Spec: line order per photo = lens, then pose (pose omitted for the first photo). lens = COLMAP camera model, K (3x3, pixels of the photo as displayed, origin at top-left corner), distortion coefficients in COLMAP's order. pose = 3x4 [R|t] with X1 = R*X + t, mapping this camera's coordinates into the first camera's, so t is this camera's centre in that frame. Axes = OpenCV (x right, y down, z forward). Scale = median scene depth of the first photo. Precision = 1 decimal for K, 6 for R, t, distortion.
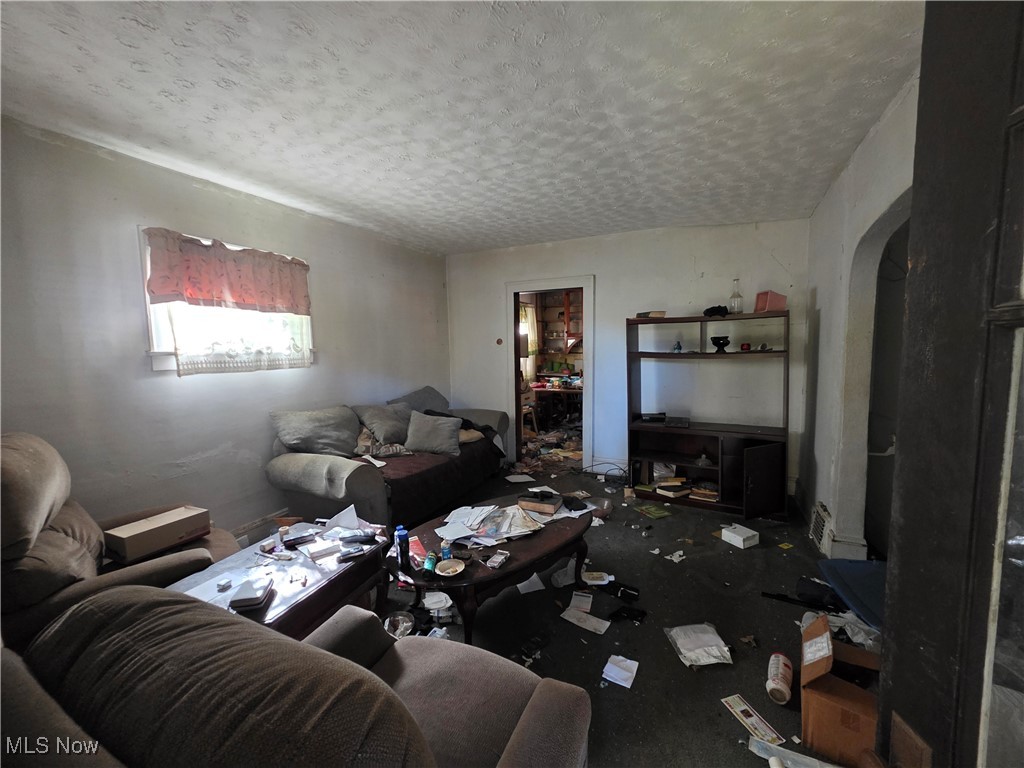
lens RADIAL K [[409.0, 0, 510.8], [0, 409.0, 381.8], [0, 0, 1]] dist [-0.002339, 0.001438]
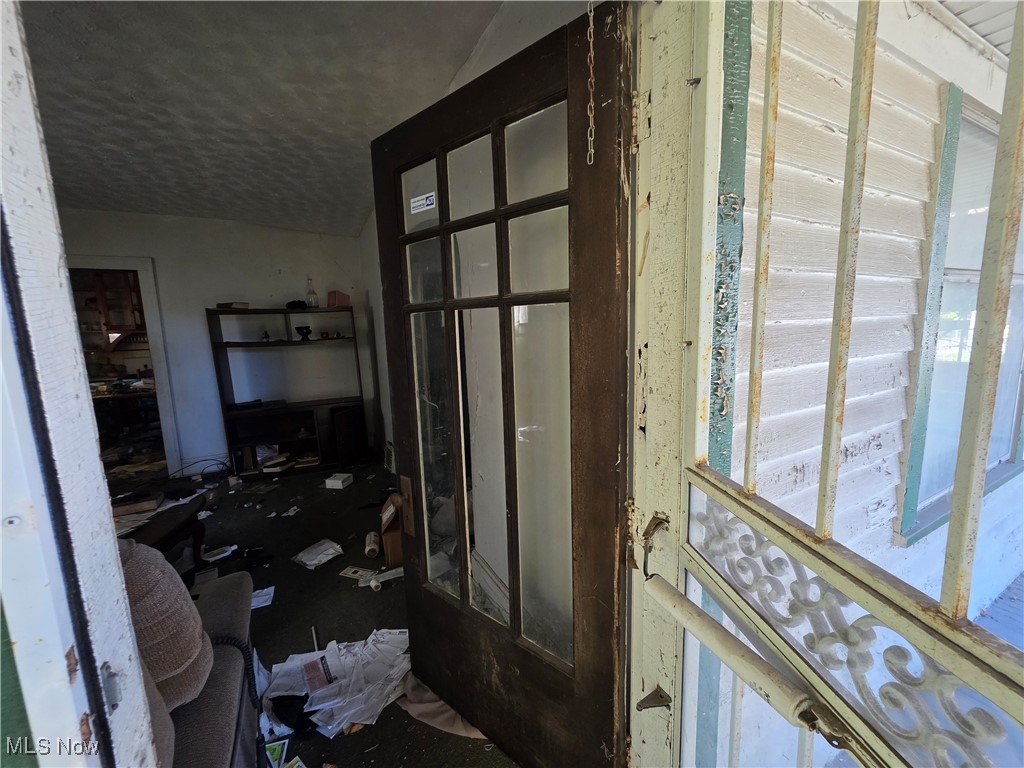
lens RADIAL K [[409.0, 0, 511.8], [0, 409.0, 386.0], [0, 0, 1]] dist [-0.002339, 0.001438]
pose [[0.586813, -0.115420, 0.801454, -0.101730], [0.097776, 0.992646, 0.071364, 0.035046], [-0.803797, 0.036486, 0.593783, -0.181952]]
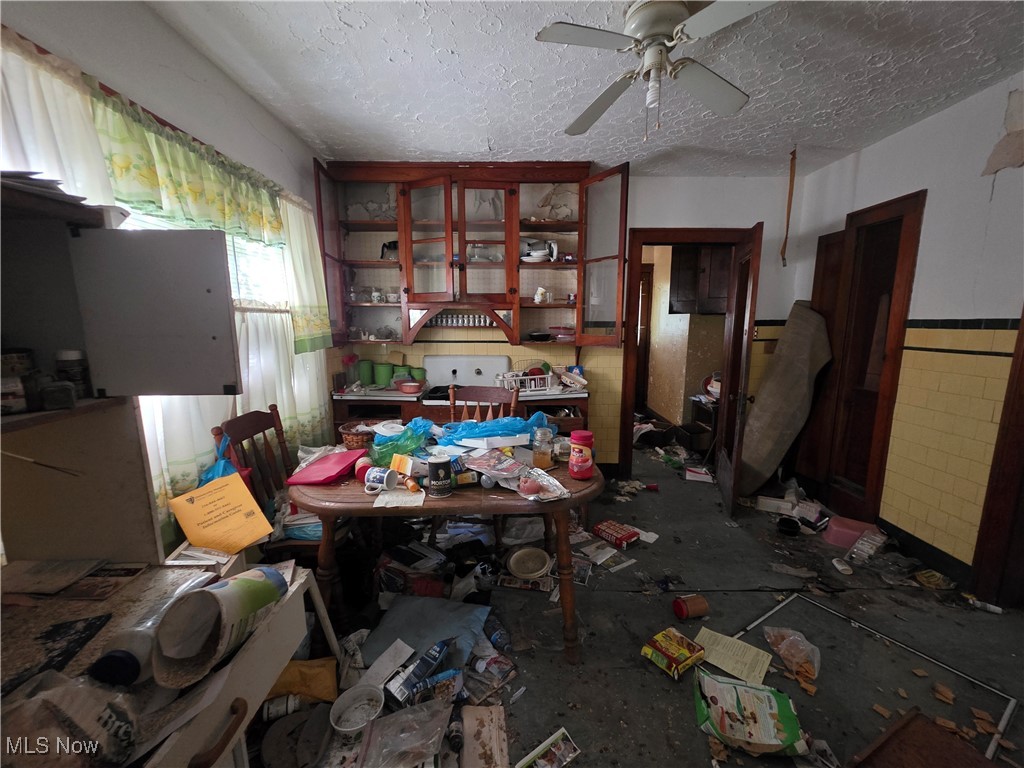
lens RADIAL K [[409.0, 0, 511.8], [0, 409.0, 385.3], [0, 0, 1]] dist [-0.002339, 0.001438]
pose [[0.897746, -0.050768, 0.437579, 0.103130], [0.022817, 0.997362, 0.068902, -0.115897], [-0.439923, -0.051872, 0.896536, 1.262240]]
